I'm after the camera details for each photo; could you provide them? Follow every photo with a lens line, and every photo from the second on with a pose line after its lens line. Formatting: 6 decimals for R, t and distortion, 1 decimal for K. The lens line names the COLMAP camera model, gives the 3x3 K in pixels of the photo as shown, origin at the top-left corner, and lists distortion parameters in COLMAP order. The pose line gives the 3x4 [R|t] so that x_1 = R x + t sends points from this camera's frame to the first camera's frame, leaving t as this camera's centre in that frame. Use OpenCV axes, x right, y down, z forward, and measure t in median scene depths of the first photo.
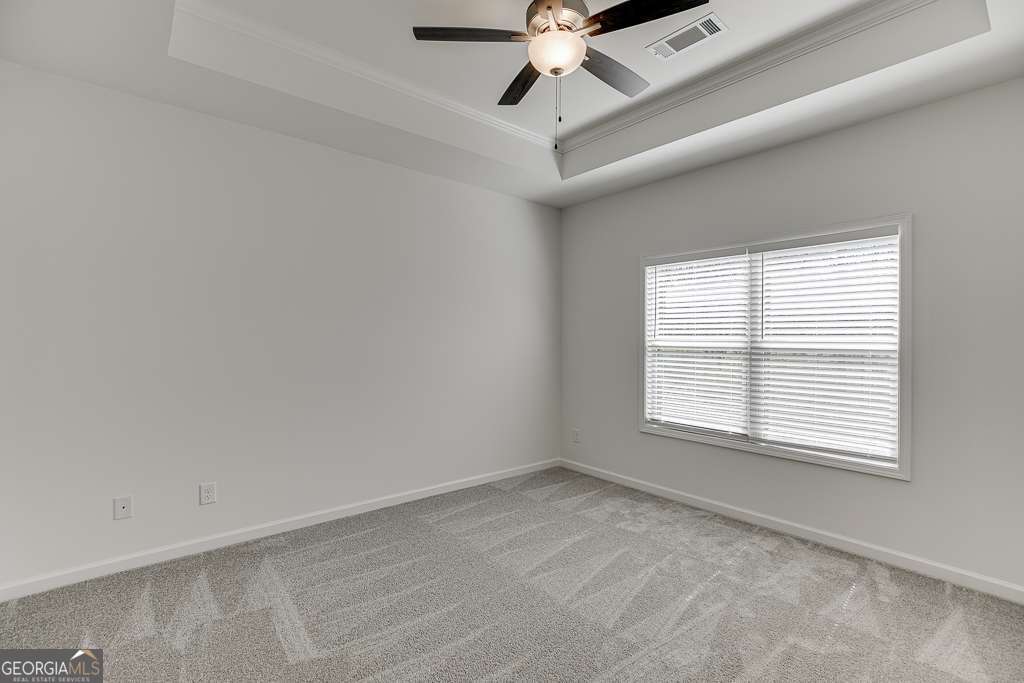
lens RADIAL K [[465.1, 0, 518.2], [0, 465.1, 338.7], [0, 0, 1]] dist [-0.011490, 0.000695]
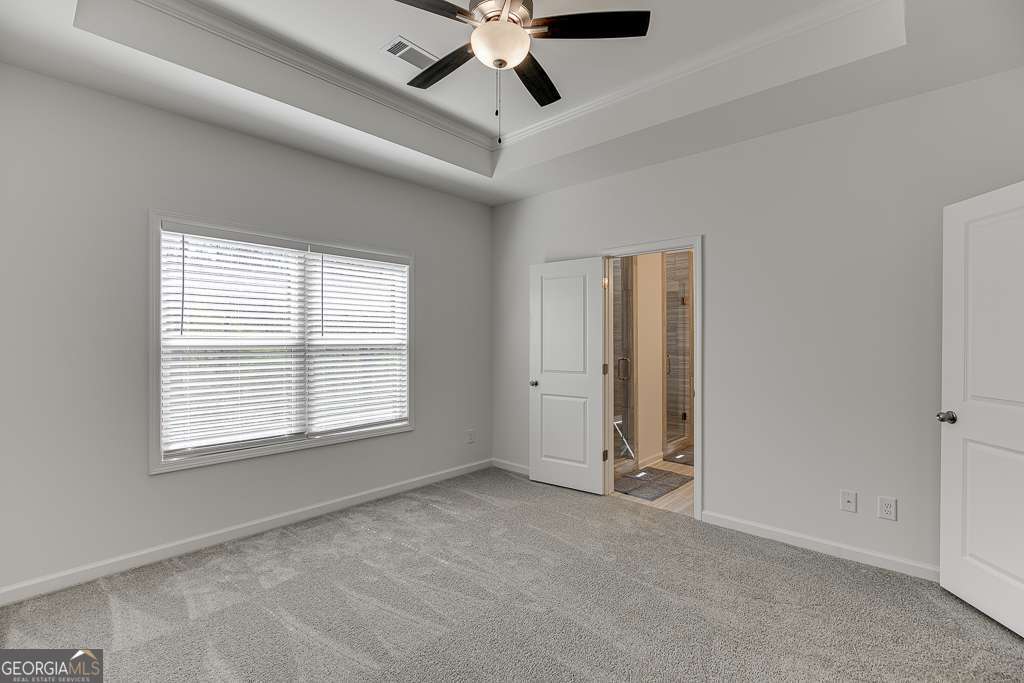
lens RADIAL K [[449.4, 0, 535.0], [0, 449.4, 338.3], [0, 0, 1]] dist [-0.001059, 0.000326]
pose [[-0.136595, -0.006049, 0.990609, -0.540916], [-0.003906, 0.999977, 0.005567, -0.001995], [-0.990619, -0.003109, -0.136615, 0.655098]]
